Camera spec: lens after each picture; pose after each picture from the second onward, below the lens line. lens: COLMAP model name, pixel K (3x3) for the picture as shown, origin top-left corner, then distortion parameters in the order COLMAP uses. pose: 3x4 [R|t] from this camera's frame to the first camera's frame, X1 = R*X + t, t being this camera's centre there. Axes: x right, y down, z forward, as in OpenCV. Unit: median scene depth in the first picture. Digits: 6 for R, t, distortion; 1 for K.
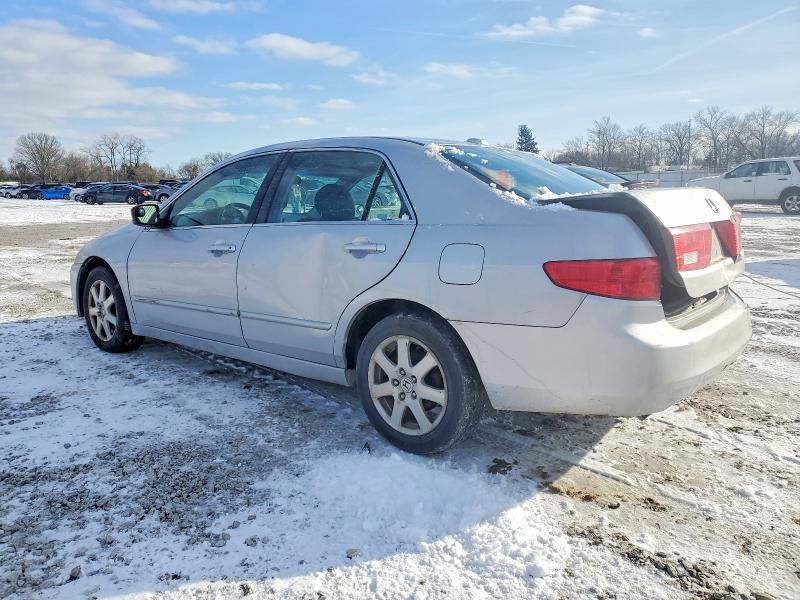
lens RADIAL K [[631.5, 0, 400.0], [0, 631.5, 300.0], [0, 0, 1]] dist [0.023340, 0.002569]
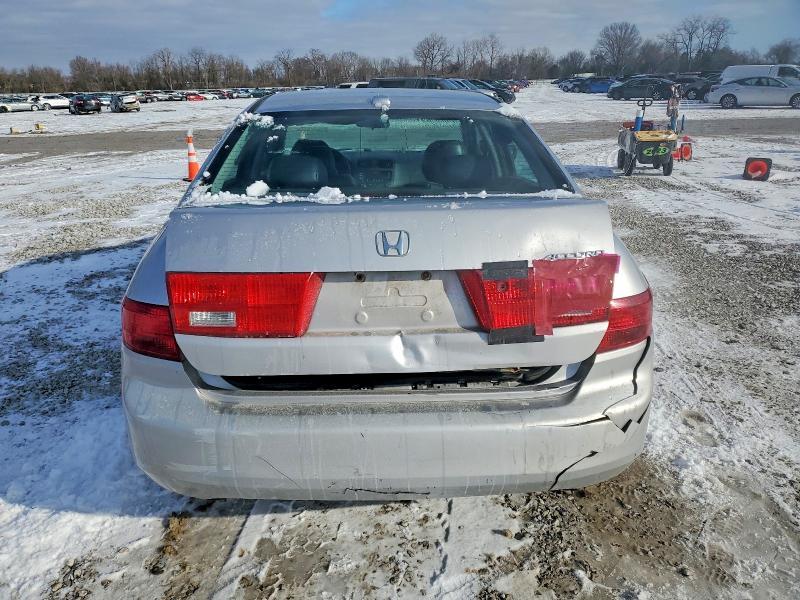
lens RADIAL K [[631.5, 0, 400.0], [0, 631.5, 300.0], [0, 0, 1]] dist [0.023340, 0.002569]
pose [[0.649887, 0.242595, -0.720274, 0.092349], [-0.117981, 0.968403, 0.219716, -0.022647], [0.750818, -0.057812, 0.657975, 0.058645]]
